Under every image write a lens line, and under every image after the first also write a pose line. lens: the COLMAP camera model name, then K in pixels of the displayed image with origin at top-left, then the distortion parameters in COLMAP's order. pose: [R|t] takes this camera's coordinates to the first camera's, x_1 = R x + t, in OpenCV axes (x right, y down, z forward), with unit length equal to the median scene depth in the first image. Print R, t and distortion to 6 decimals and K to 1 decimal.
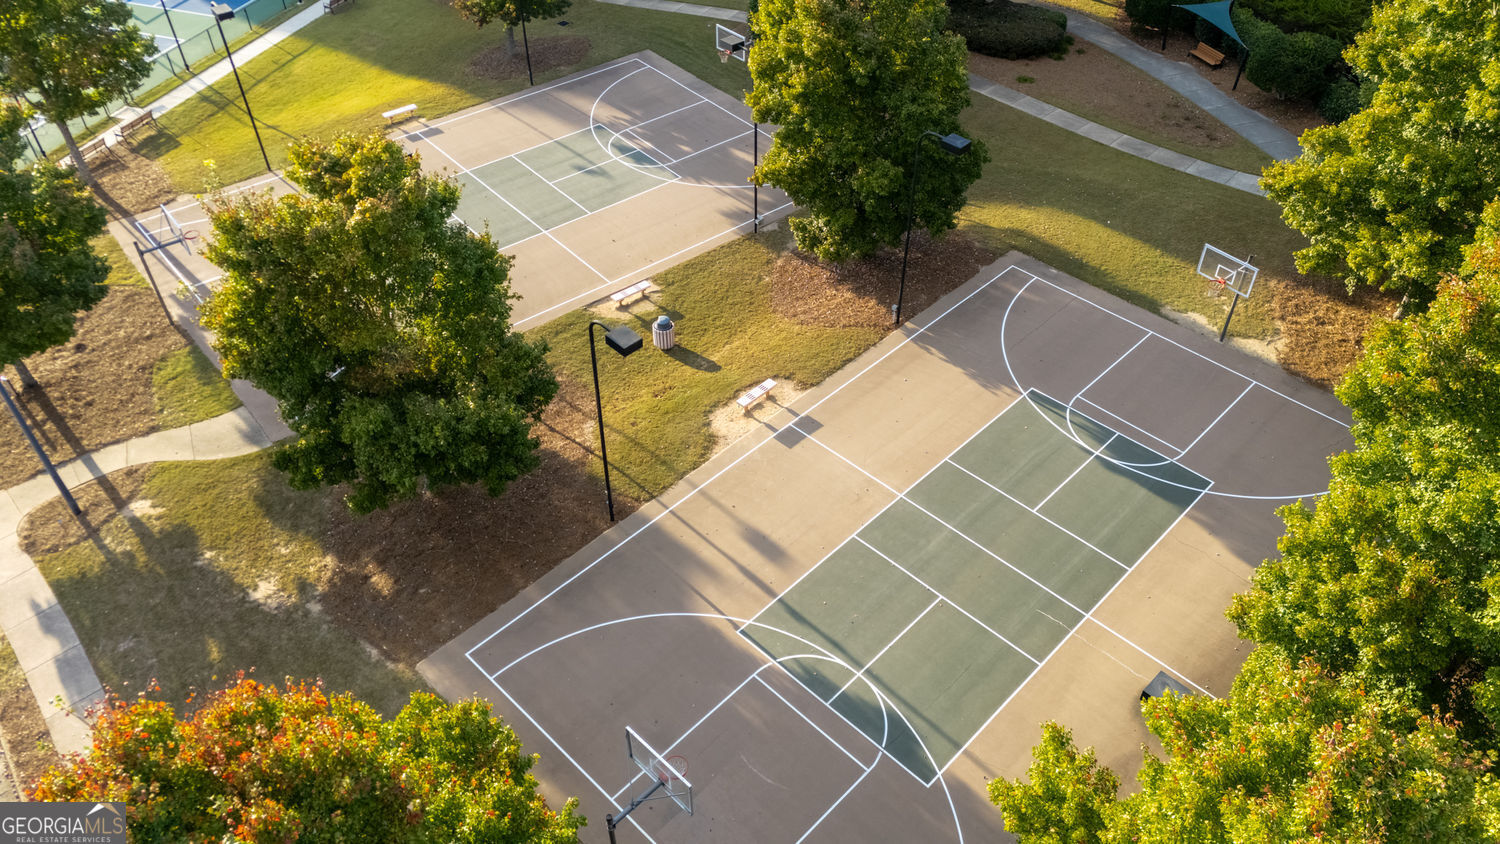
lens RADIAL K [[1087.6, 0, 750.0], [0, 1087.6, 422.0], [0, 0, 1]] dist [0.090912, -0.089595]
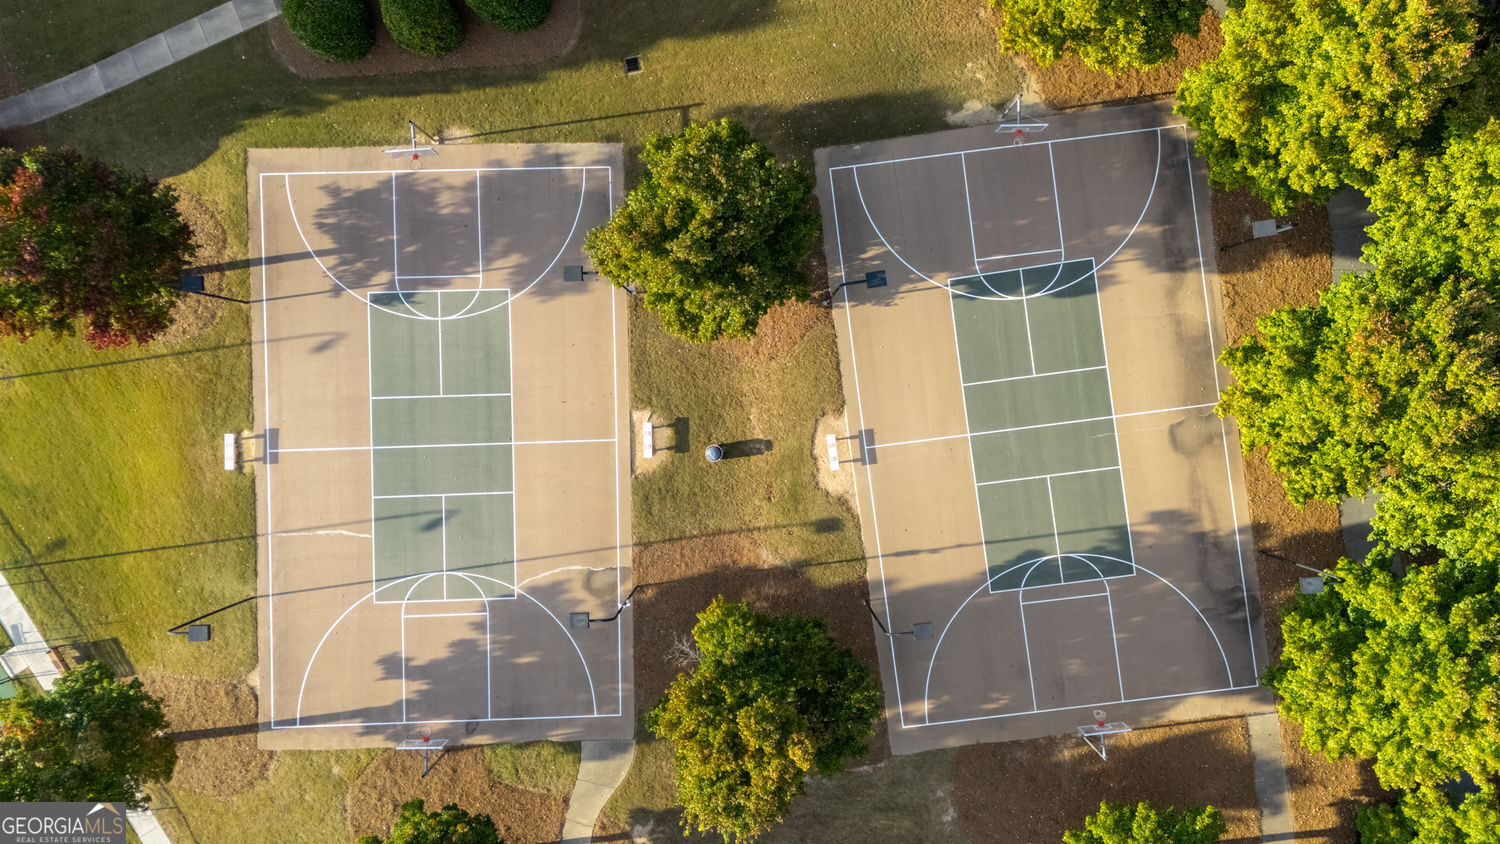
lens RADIAL K [[1087.6, 0, 750.0], [0, 1087.6, 422.0], [0, 0, 1]] dist [0.090912, -0.089595]
pose [[0.619315, -0.785065, -0.011048, -0.012960], [0.544330, 0.419180, 0.726631, -1.065292], [-0.565821, -0.456027, 0.686939, 0.148410]]
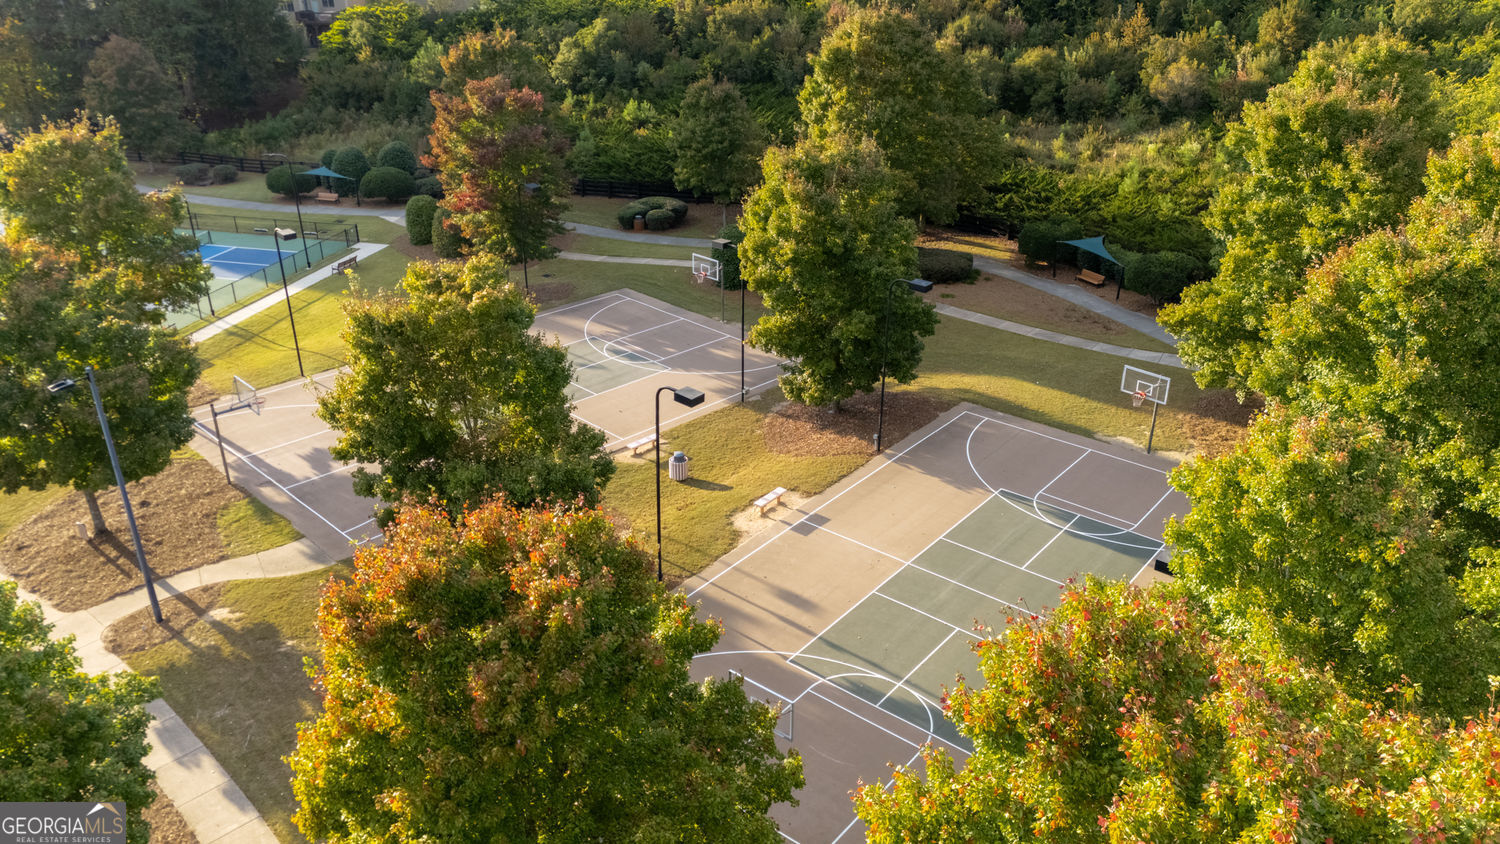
lens RADIAL K [[1094.7, 0, 747.4], [0, 1094.7, 415.7], [0, 0, 1]] dist [0.110255, -0.131328]
pose [[0.995355, -0.034385, 0.089924, -0.118367], [0.059589, 0.953661, -0.294924, 0.229330], [-0.075616, 0.298913, 0.951280, -0.128387]]
